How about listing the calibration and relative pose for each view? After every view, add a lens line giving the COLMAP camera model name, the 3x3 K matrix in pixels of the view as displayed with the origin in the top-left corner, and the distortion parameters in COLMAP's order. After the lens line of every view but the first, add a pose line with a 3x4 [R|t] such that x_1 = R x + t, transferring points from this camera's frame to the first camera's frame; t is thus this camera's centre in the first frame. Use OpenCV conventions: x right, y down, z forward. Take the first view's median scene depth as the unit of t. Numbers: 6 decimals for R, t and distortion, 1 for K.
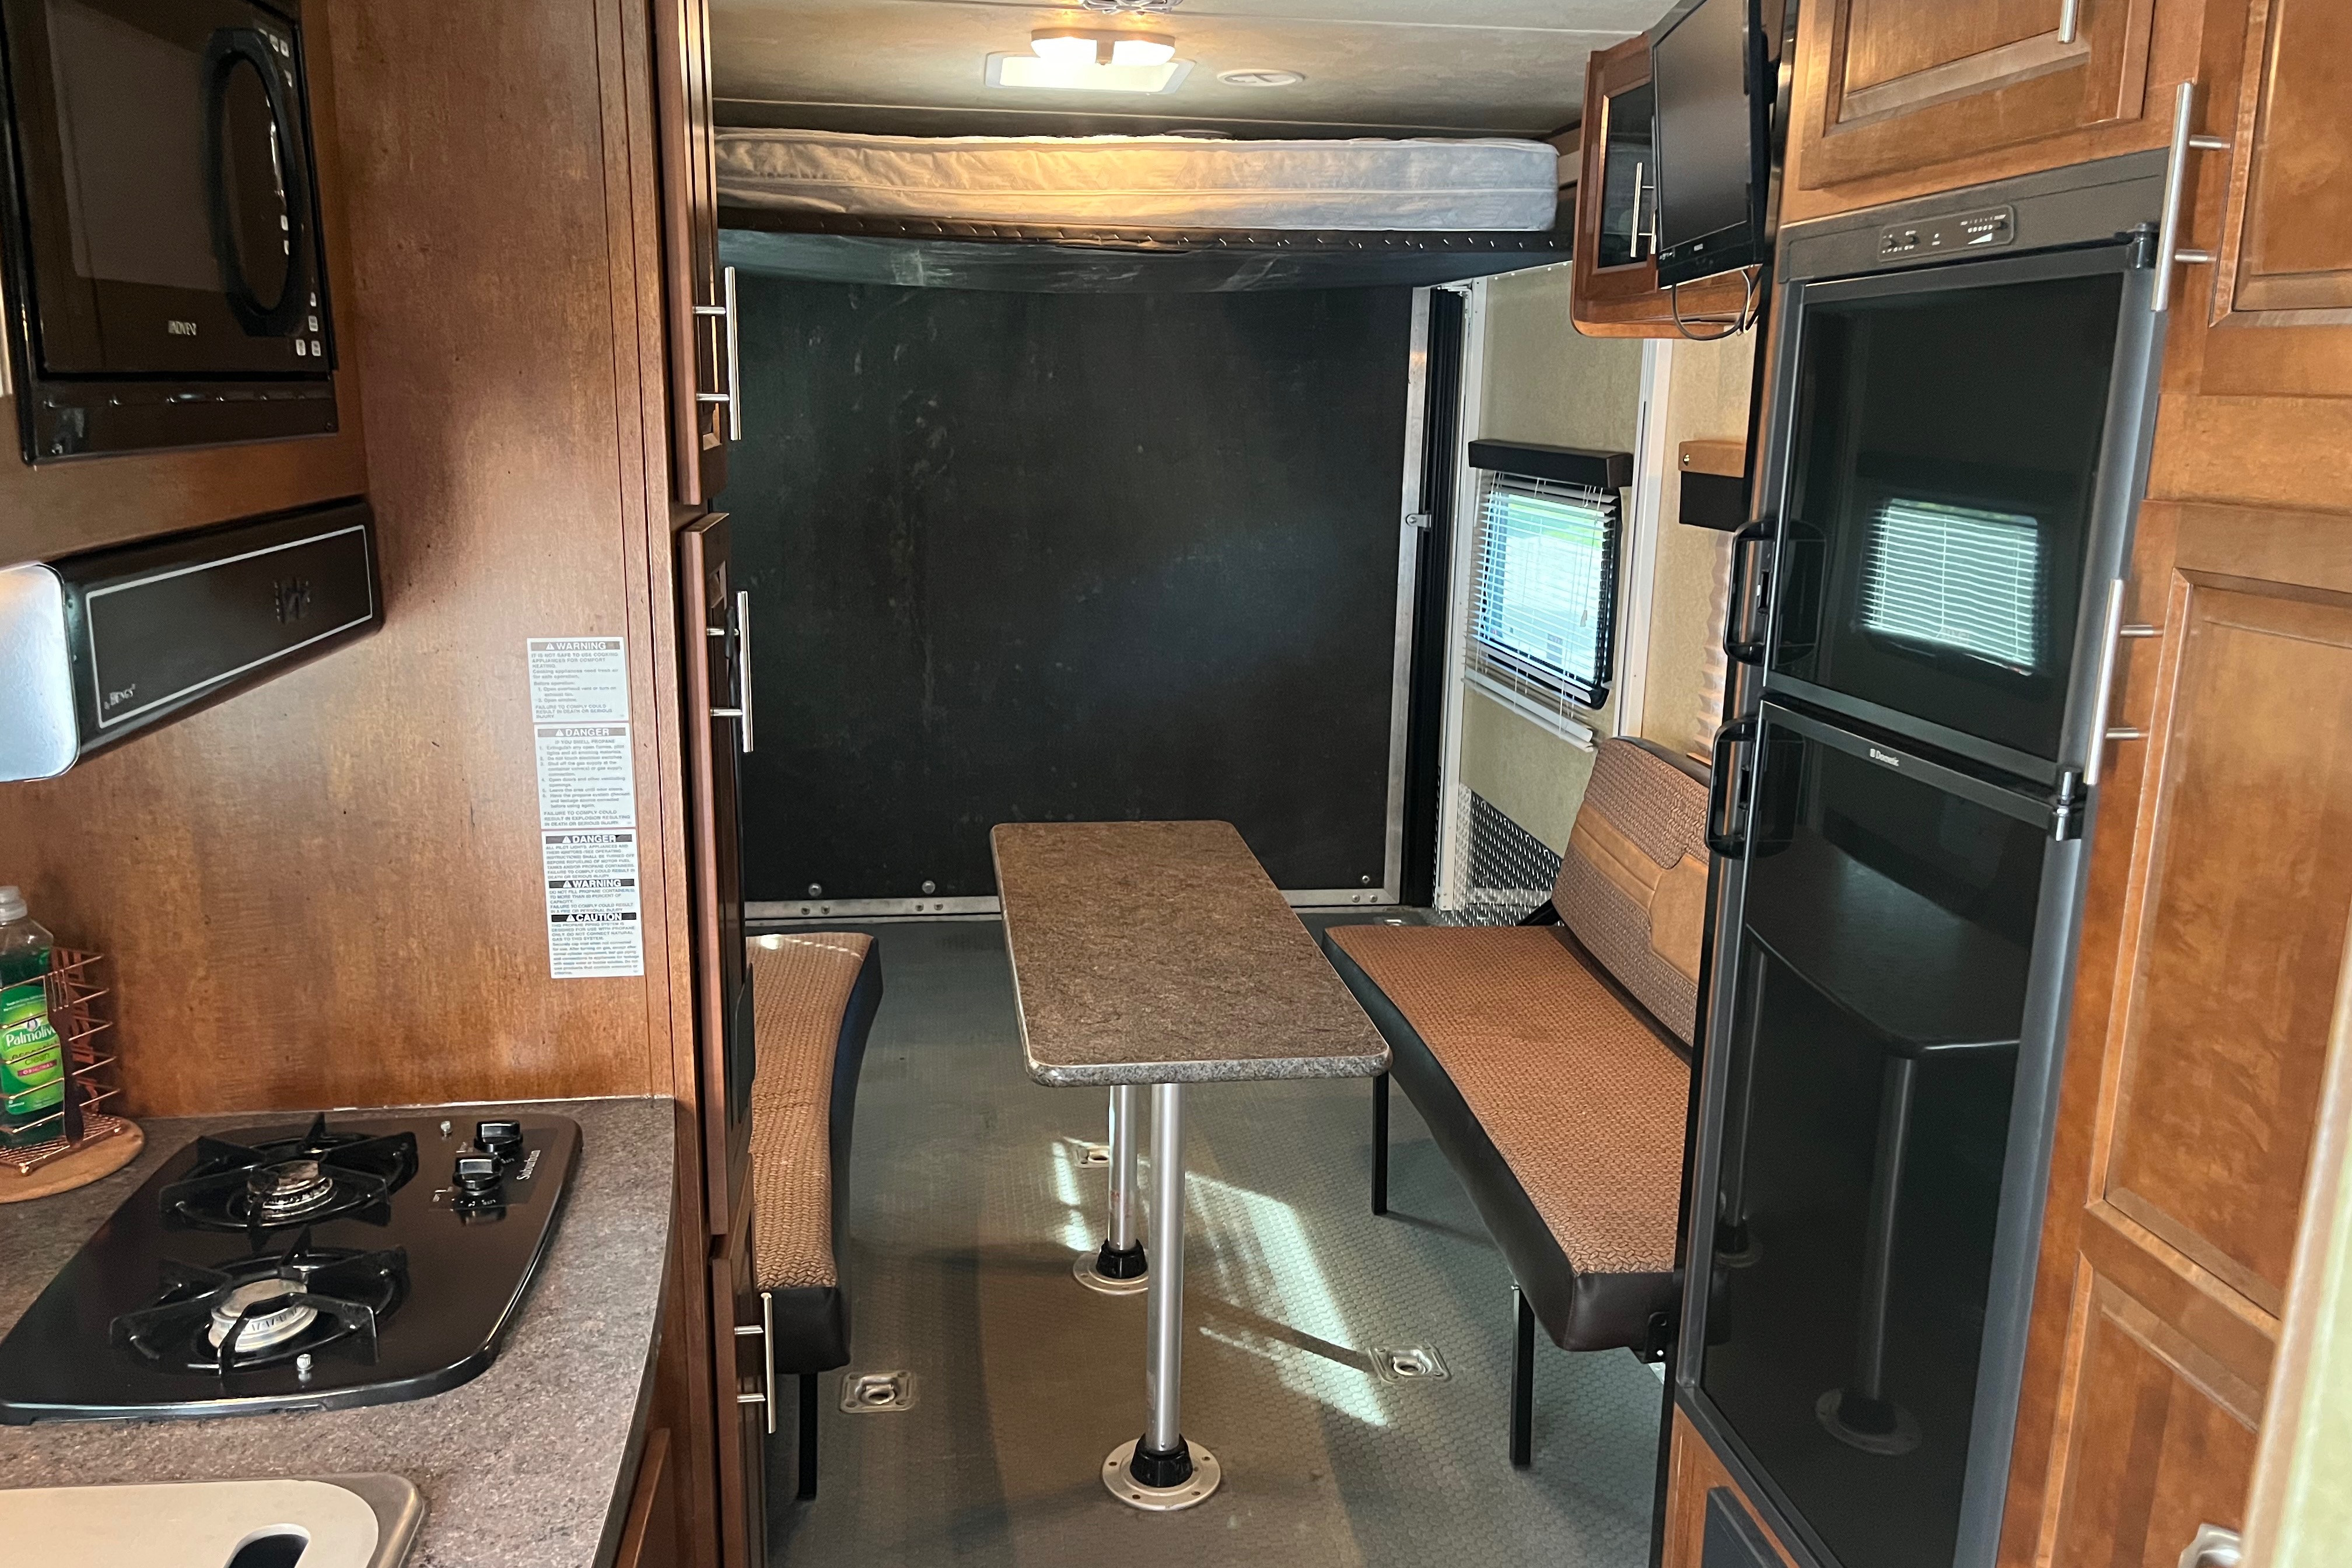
lens RADIAL K [[1801.7, 0, 1176.0], [0, 1801.7, 784.0], [0, 0, 1]] dist [0.040976, -0.074684]
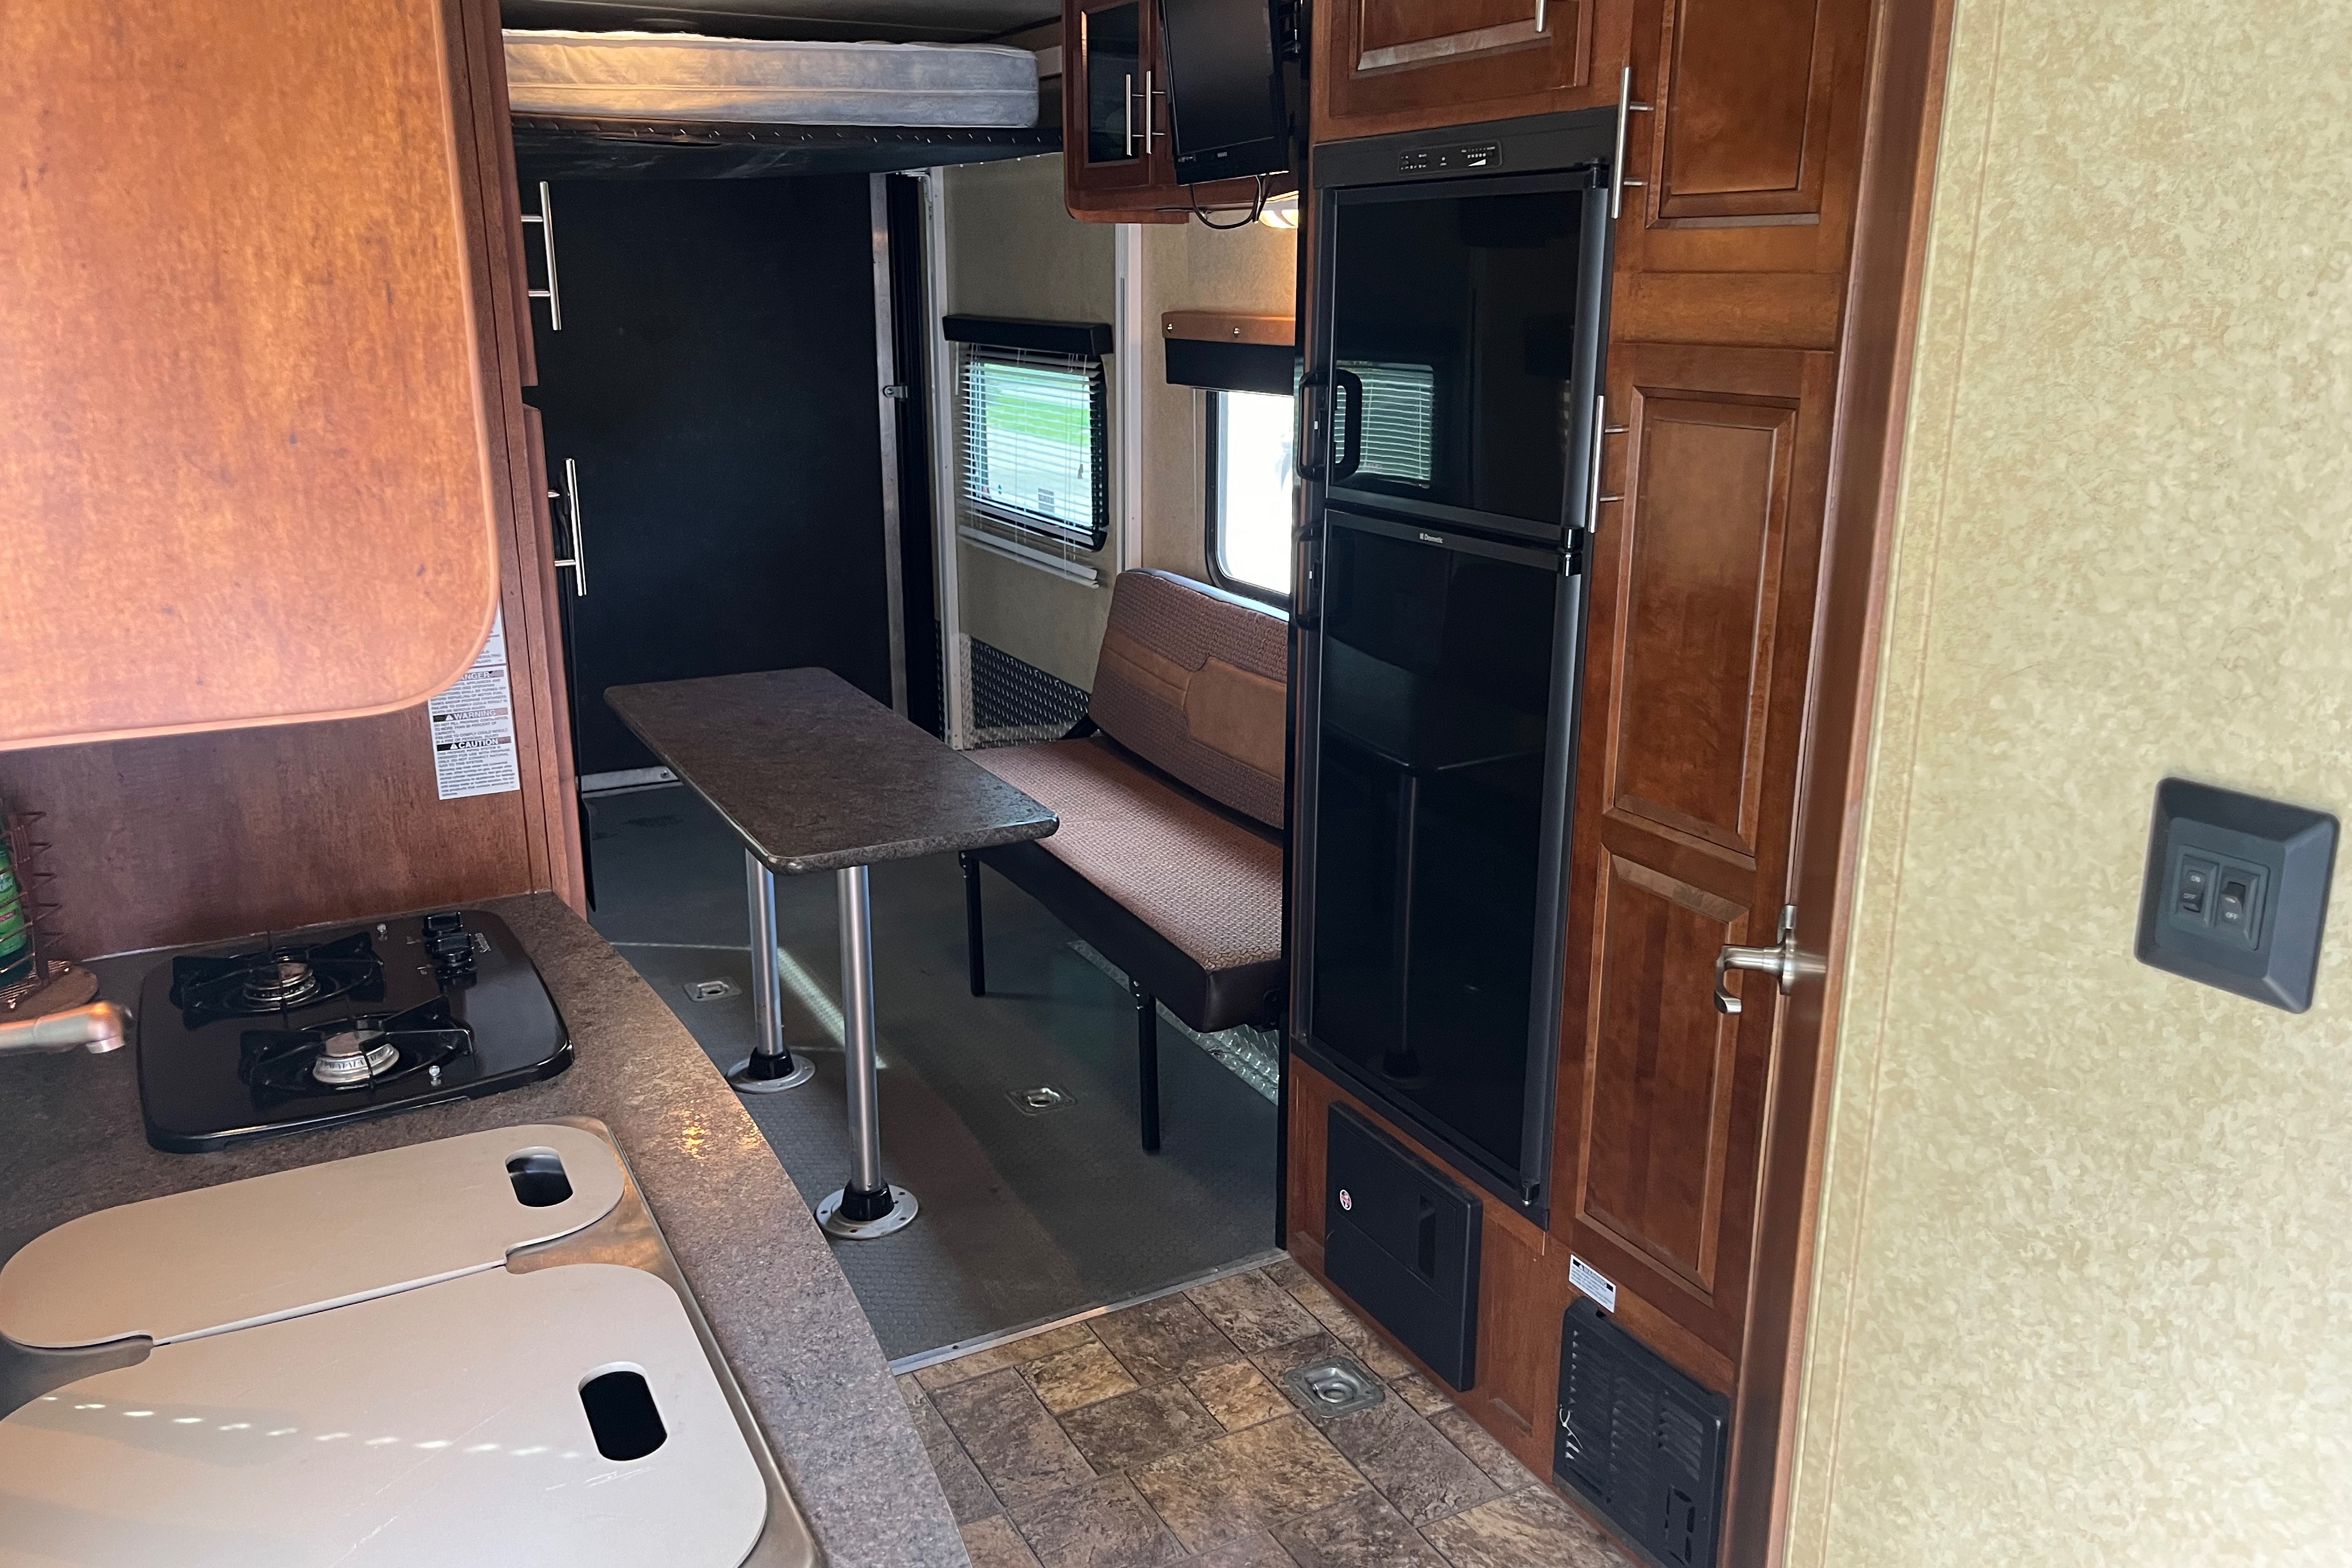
lens RADIAL K [[1820.4, 0, 1176.0], [0, 1820.4, 784.0], [0, 0, 1]] dist [0.024196, 0.000171]
pose [[0.936920, -0.110956, 0.331465, -0.245193], [0.089893, 0.992871, 0.078268, 0.040140], [-0.337786, -0.043534, 0.940215, -0.231592]]
